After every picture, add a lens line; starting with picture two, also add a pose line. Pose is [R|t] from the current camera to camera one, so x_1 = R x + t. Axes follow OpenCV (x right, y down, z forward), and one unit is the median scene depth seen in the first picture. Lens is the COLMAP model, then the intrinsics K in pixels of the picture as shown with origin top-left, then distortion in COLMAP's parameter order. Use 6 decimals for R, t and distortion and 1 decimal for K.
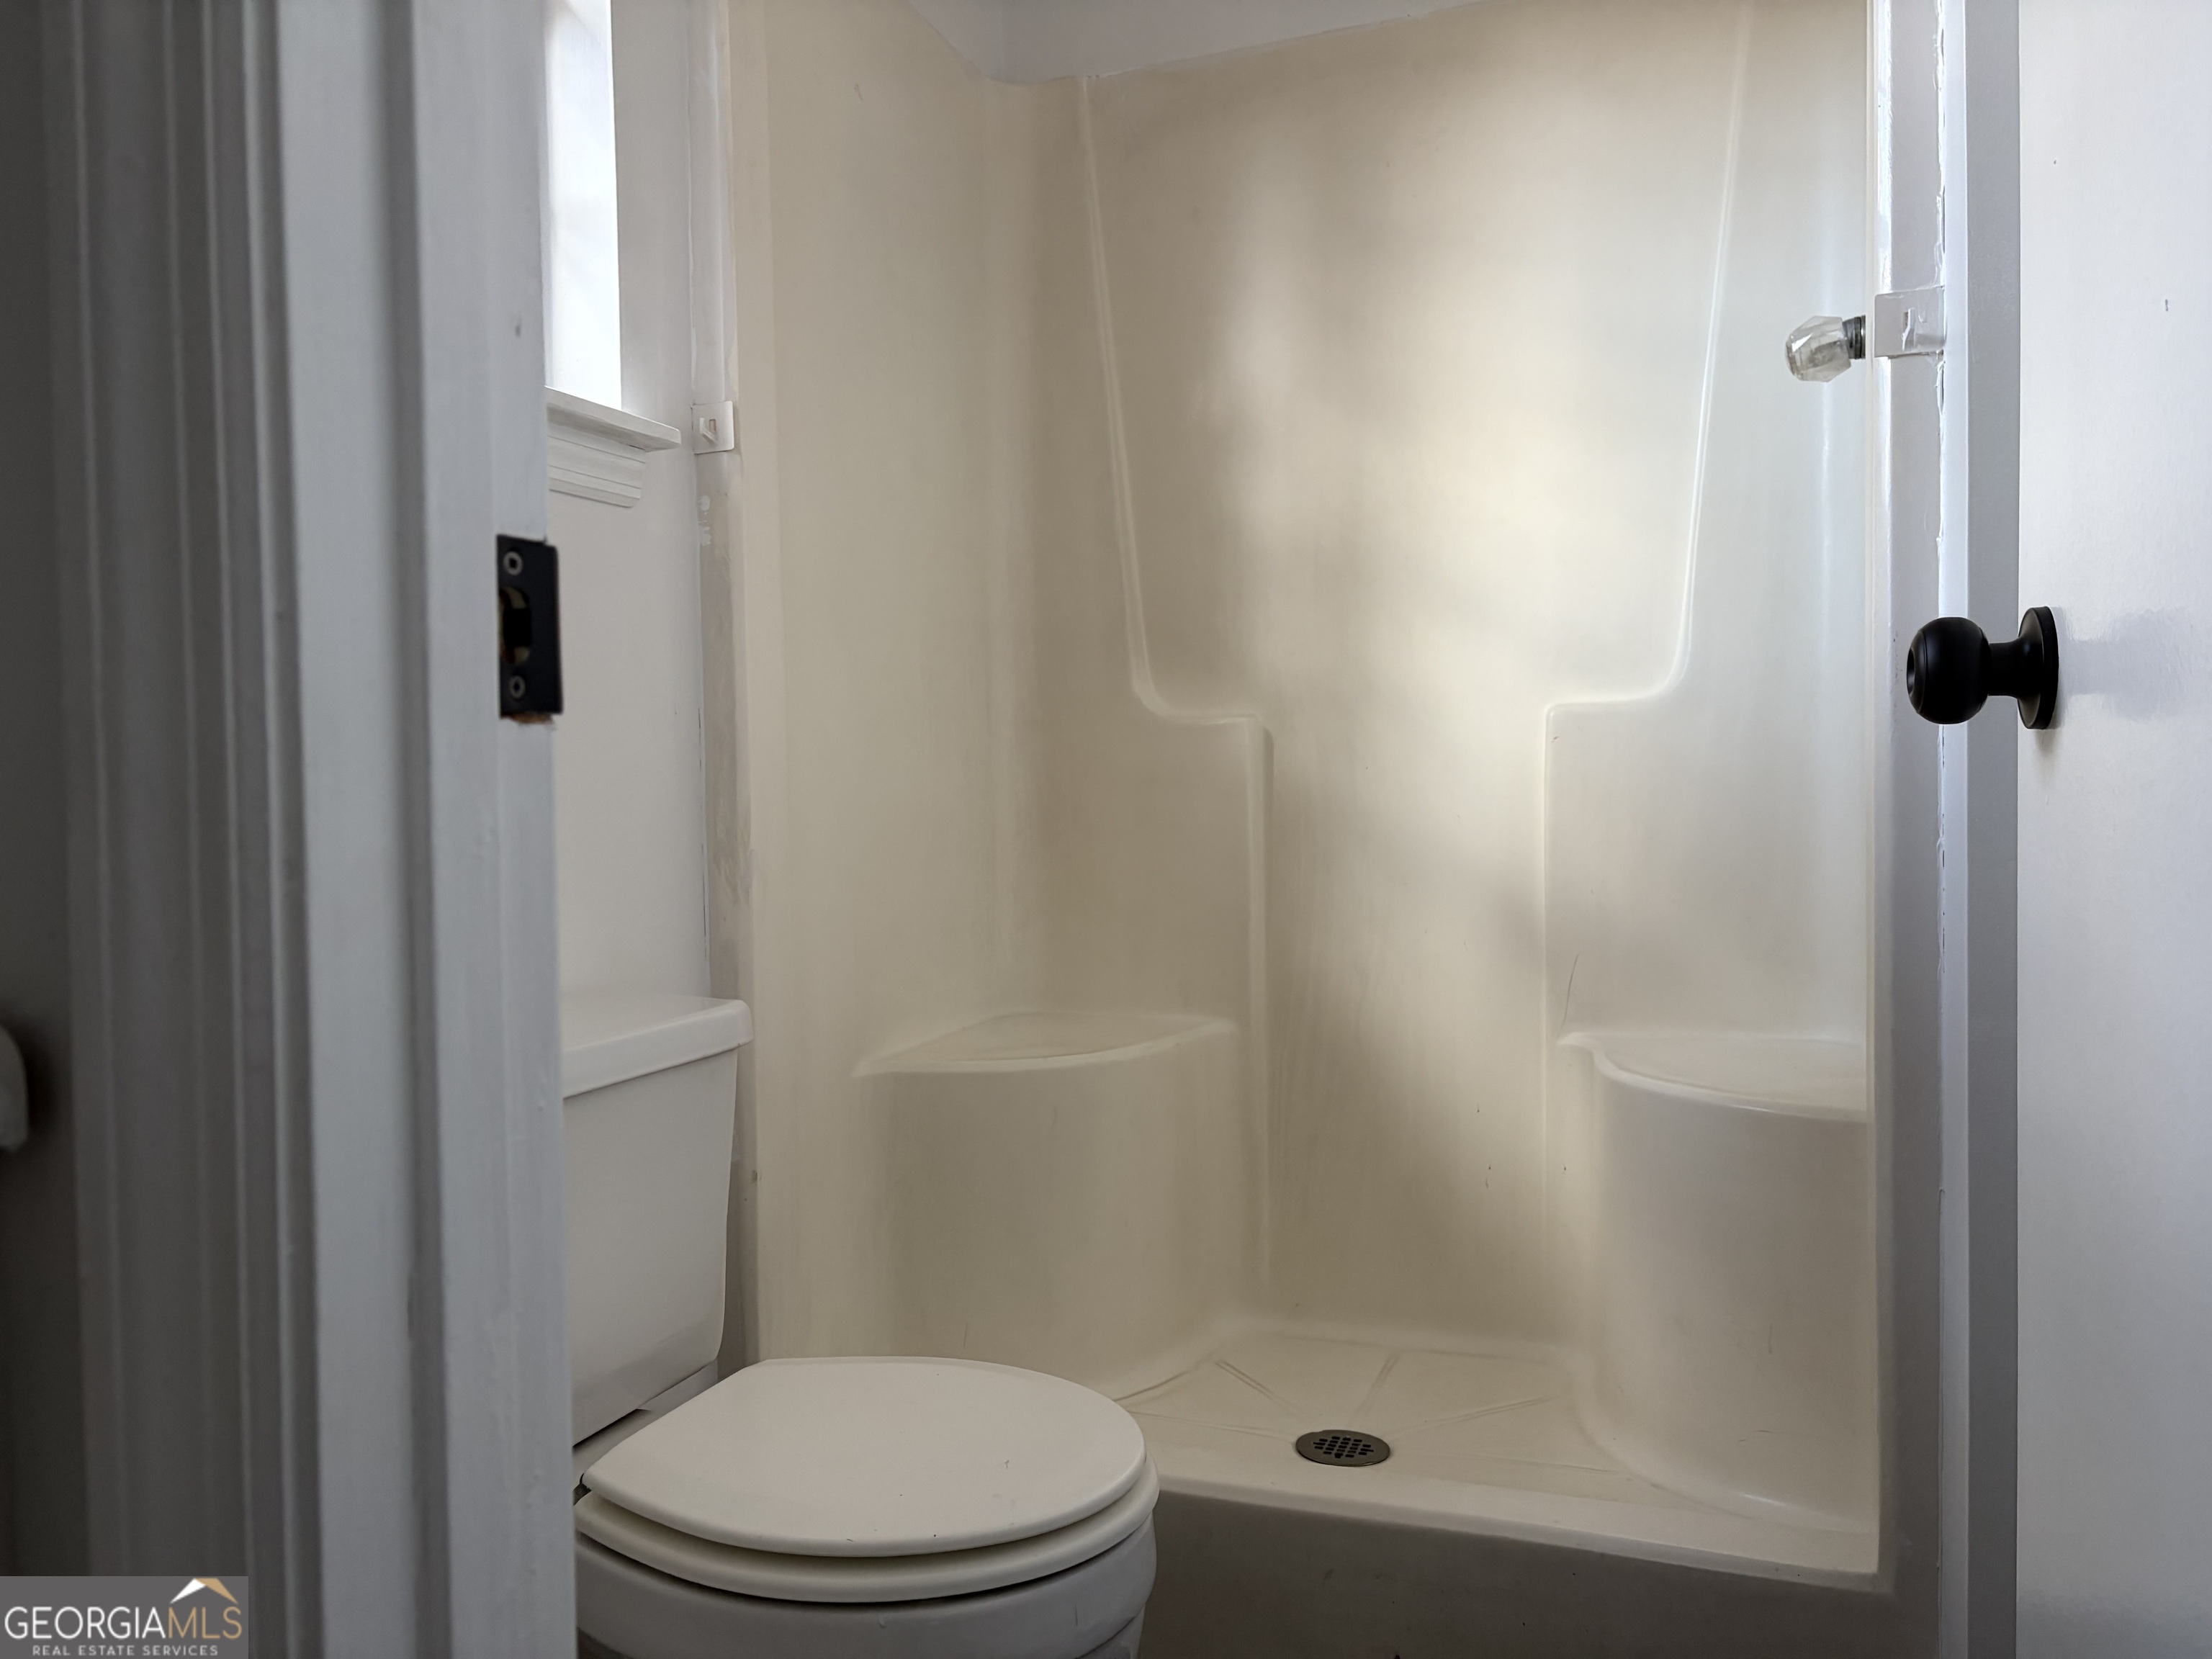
lens RADIAL K [[1687.5, 0, 1105.8], [0, 1687.5, 815.4], [0, 0, 1]] dist [0.006892, -0.005123]
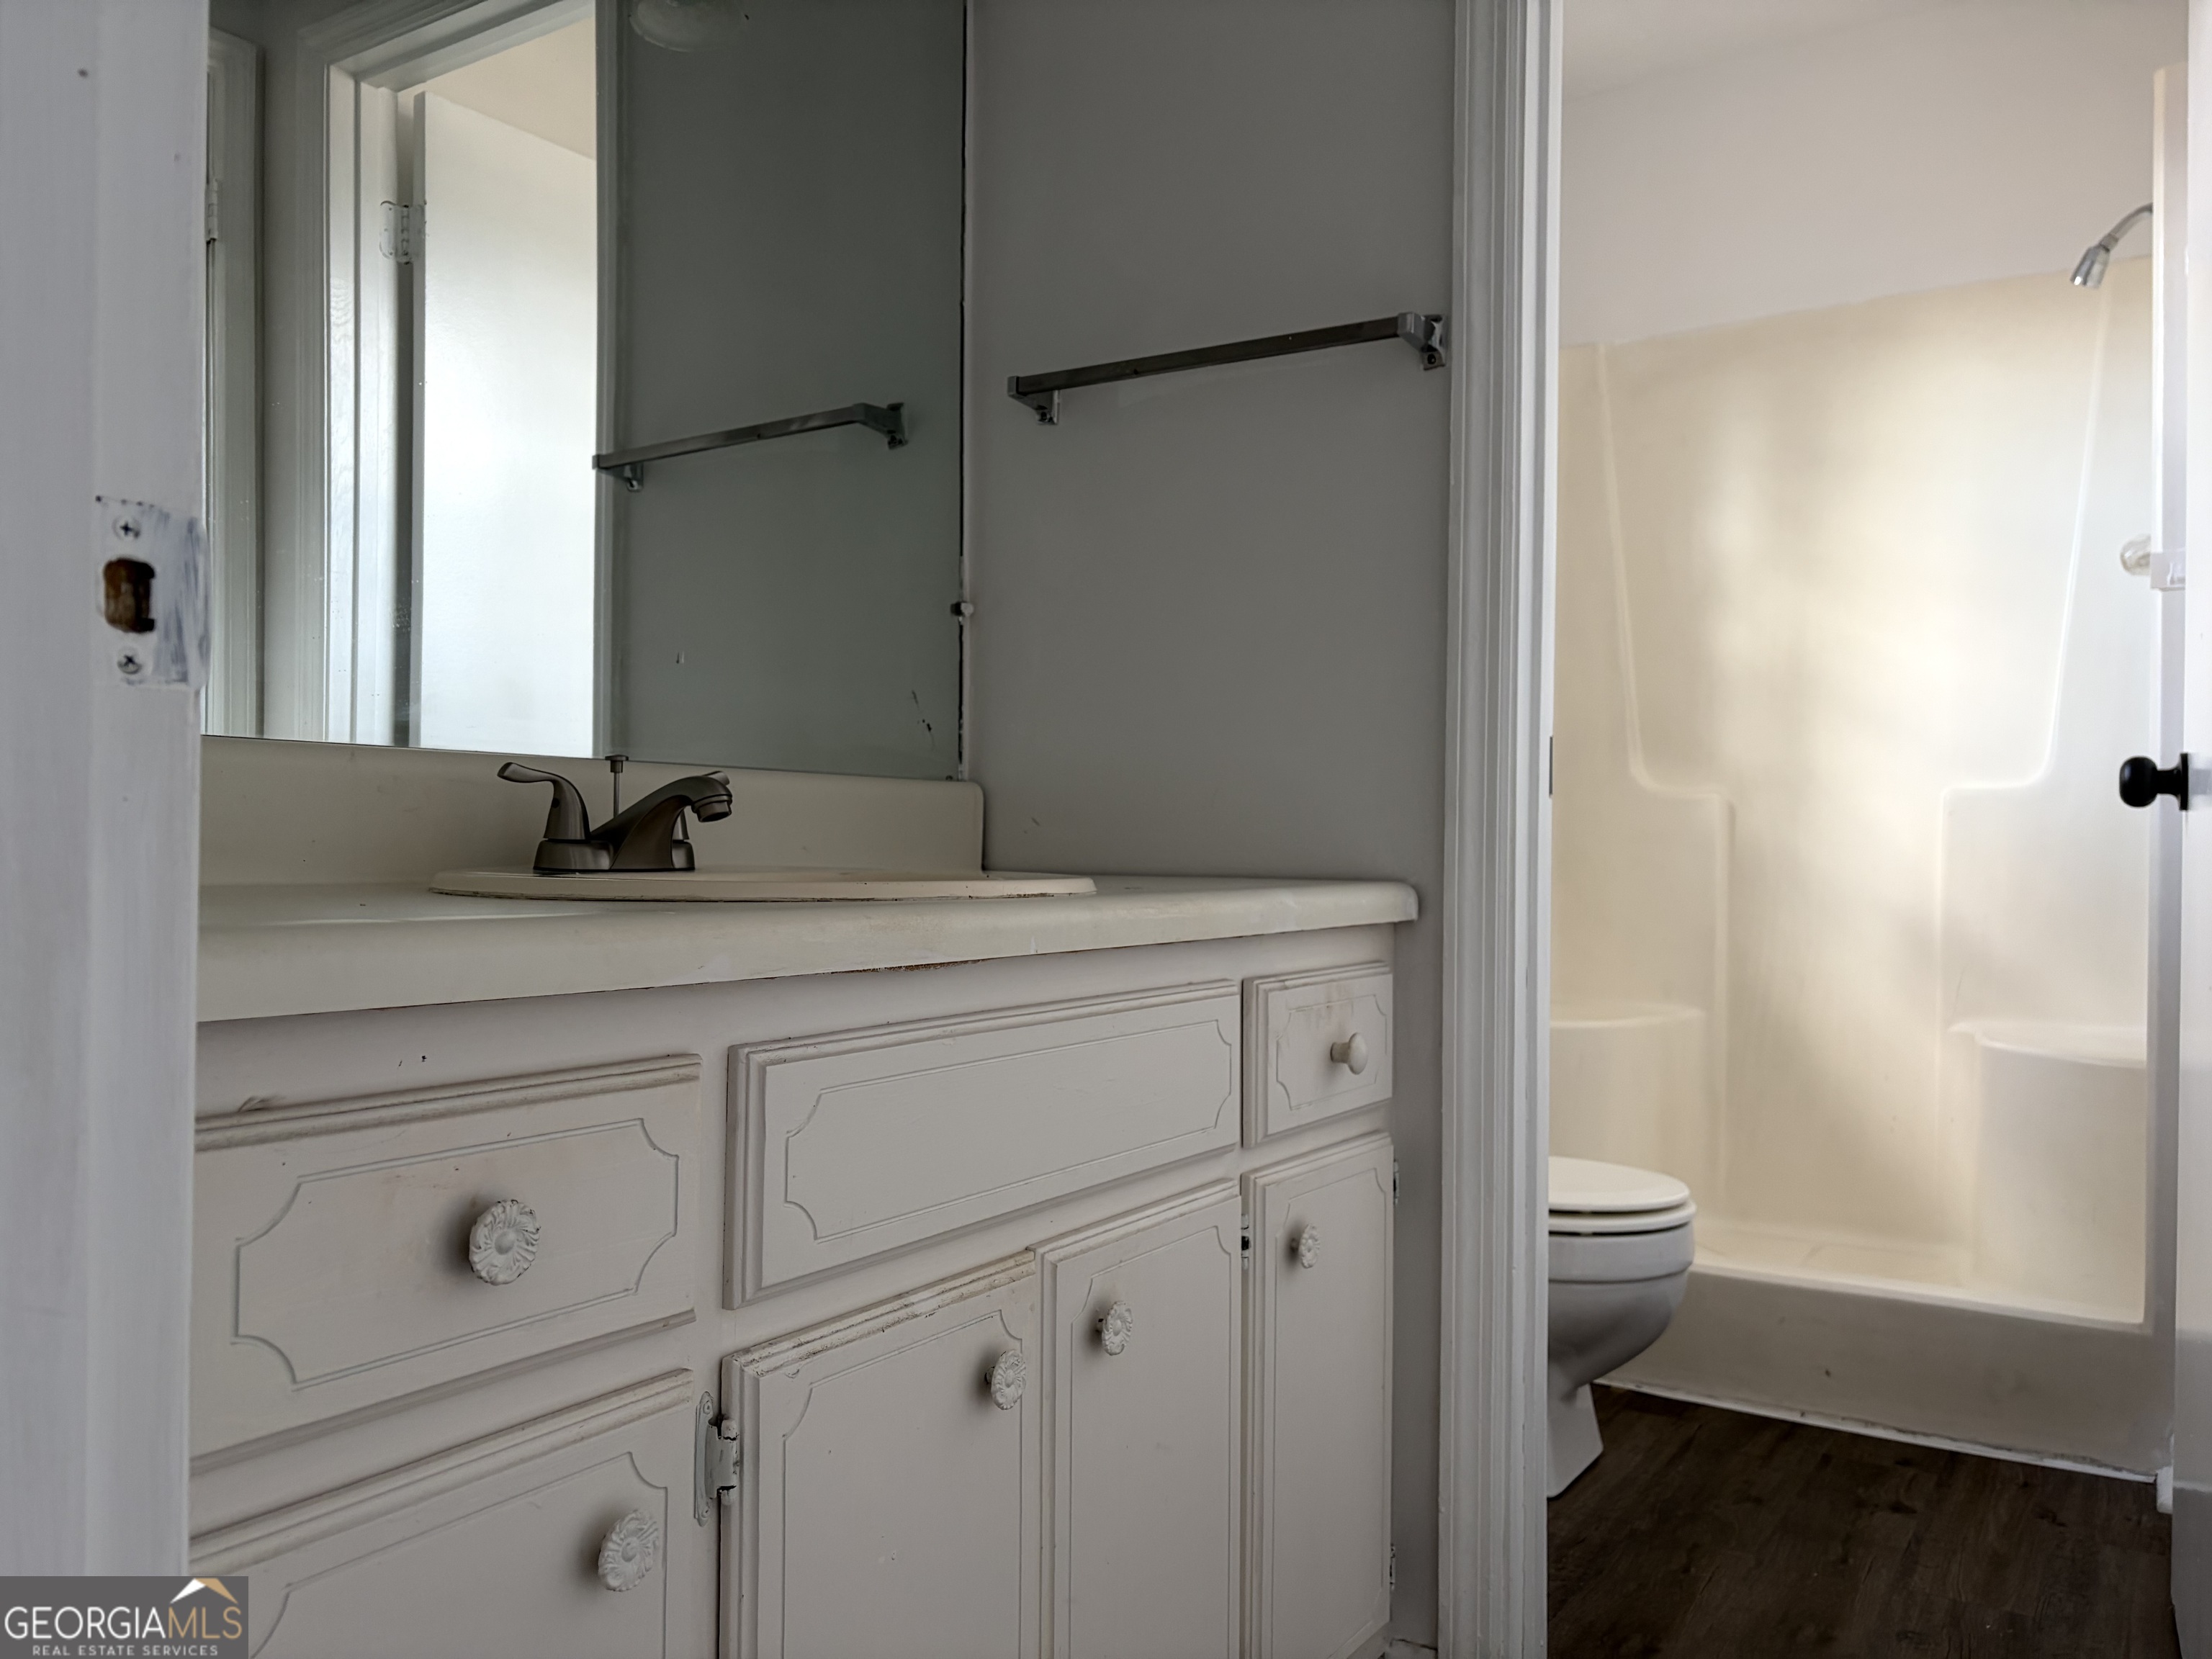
lens RADIAL K [[1661.2, 0, 1106.0], [0, 1661.2, 829.5], [0, 0, 1]] dist [0.003052, 0.003343]
pose [[0.973899, 0.024356, -0.225671, -0.112408], [-0.031318, 0.999136, -0.027318, 0.028475], [0.224810, 0.033673, 0.973821, -0.532804]]
